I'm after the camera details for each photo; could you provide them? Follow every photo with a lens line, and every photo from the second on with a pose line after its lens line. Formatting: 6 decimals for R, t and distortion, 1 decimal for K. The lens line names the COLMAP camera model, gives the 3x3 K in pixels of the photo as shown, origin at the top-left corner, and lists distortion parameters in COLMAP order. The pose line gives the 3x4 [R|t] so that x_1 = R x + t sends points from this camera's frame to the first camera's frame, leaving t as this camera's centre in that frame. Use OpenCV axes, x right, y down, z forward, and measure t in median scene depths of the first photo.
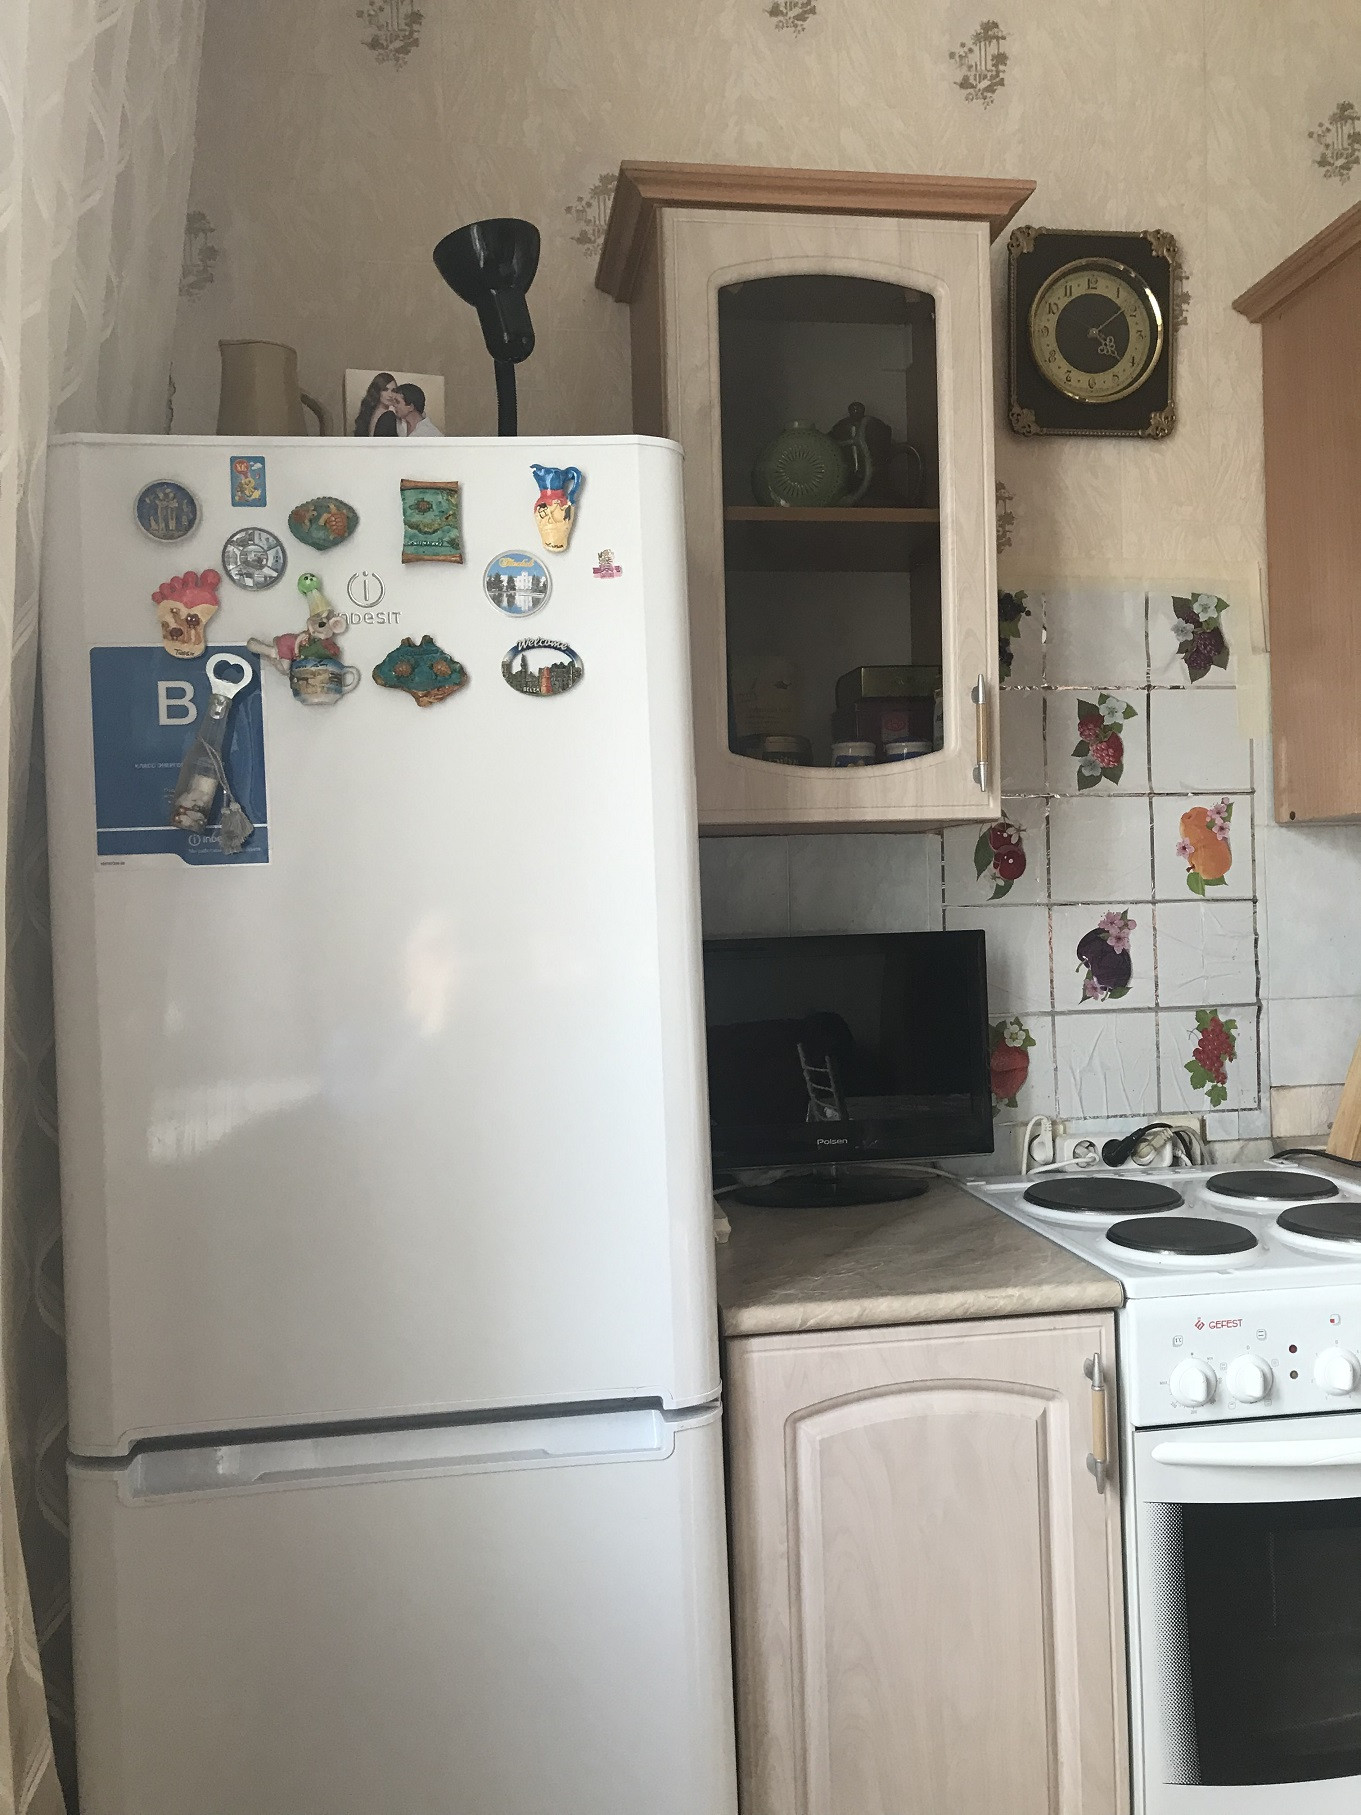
lens RADIAL K [[1505.5, 0, 683.5], [0, 1505.5, 903.5], [0, 0, 1]] dist [0.019866, -0.011730]
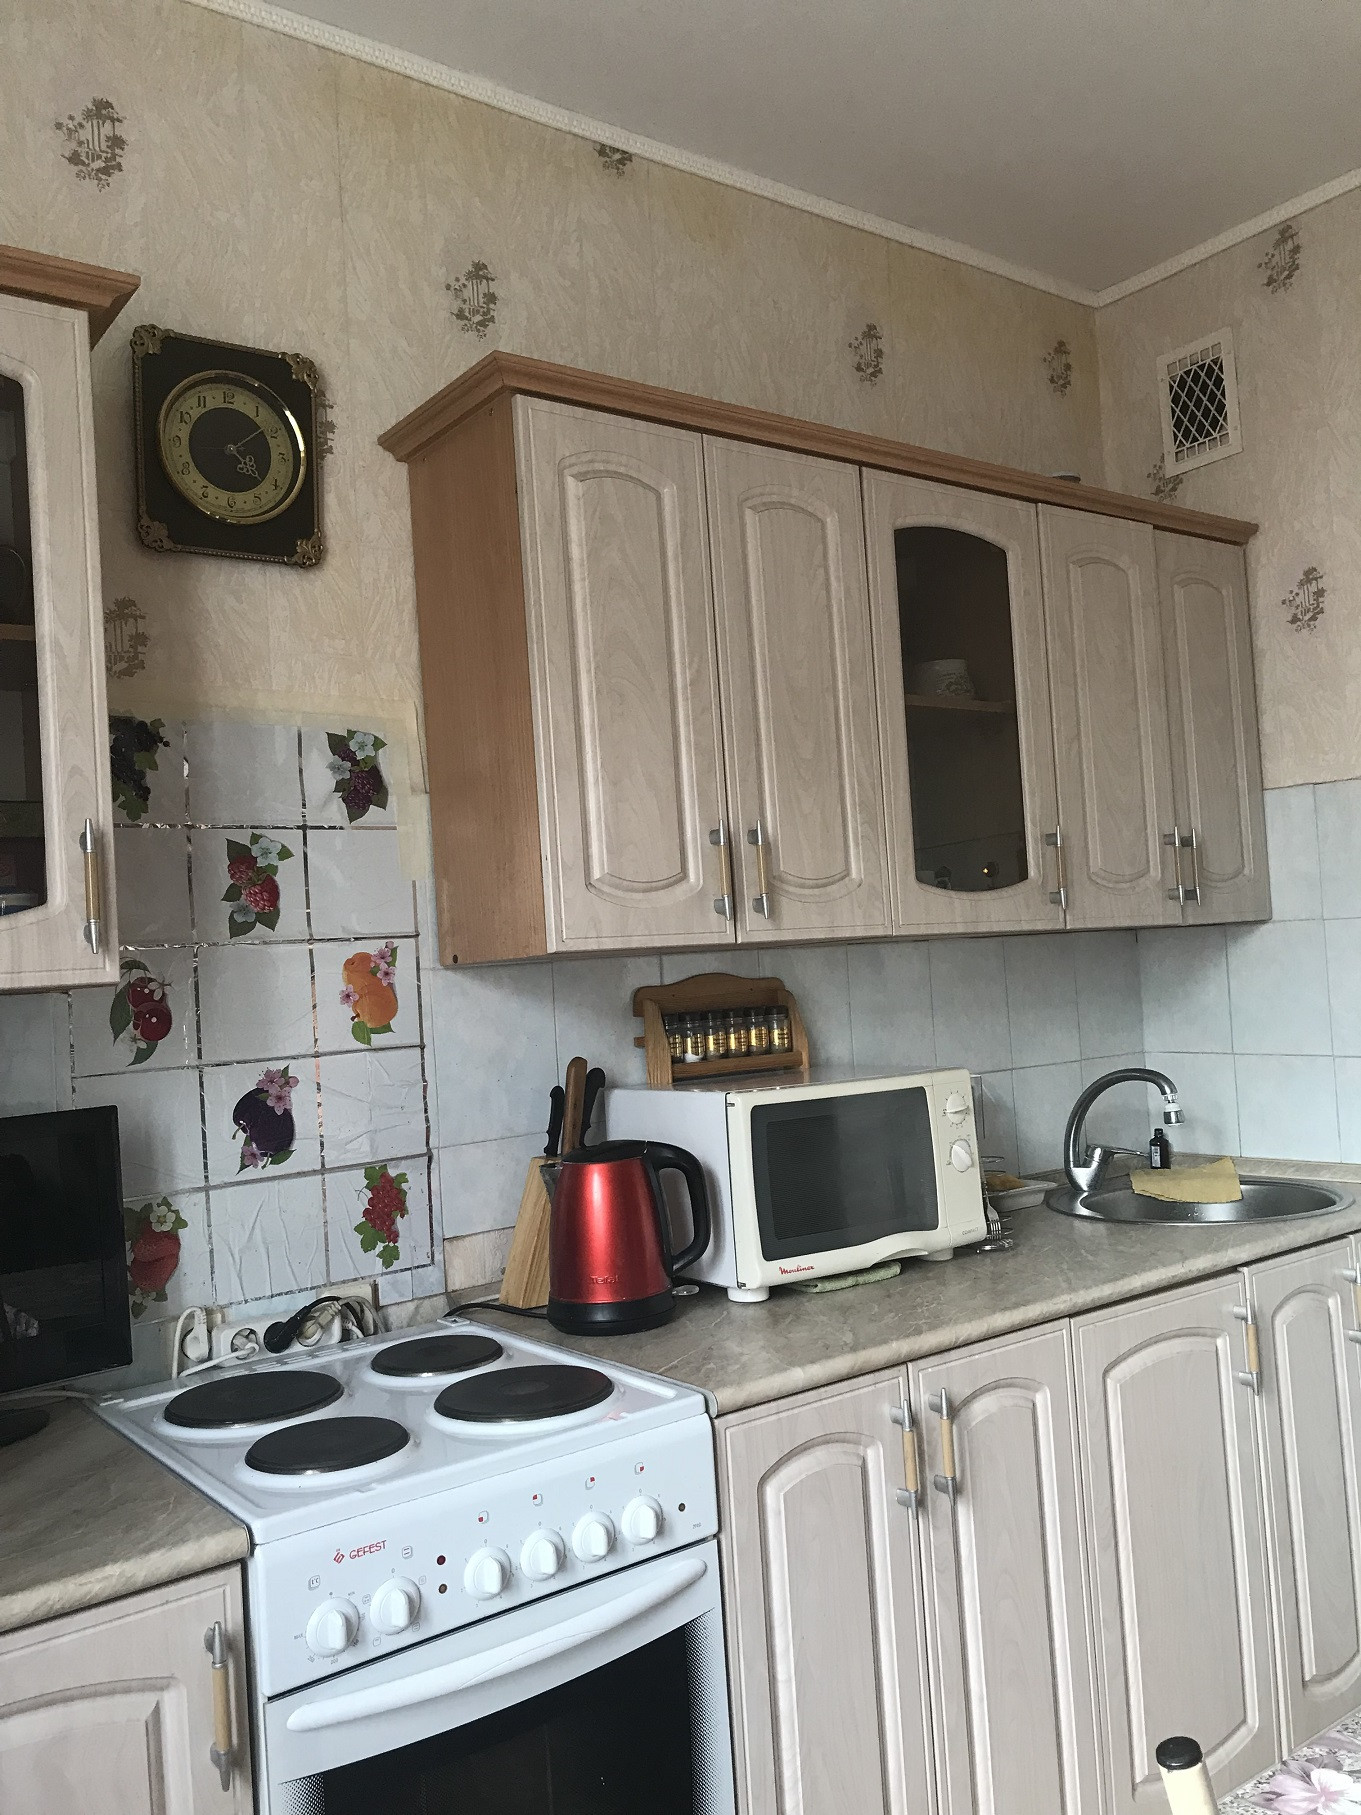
lens RADIAL K [[1505.5, 0, 678.9], [0, 1505.5, 909.8], [0, 0, 1]] dist [0.019866, -0.011730]
pose [[0.883380, -0.013576, 0.468460, 0.074742], [0.043389, 0.997656, -0.052909, -0.032484], [-0.466644, 0.067065, 0.881899, 0.066542]]
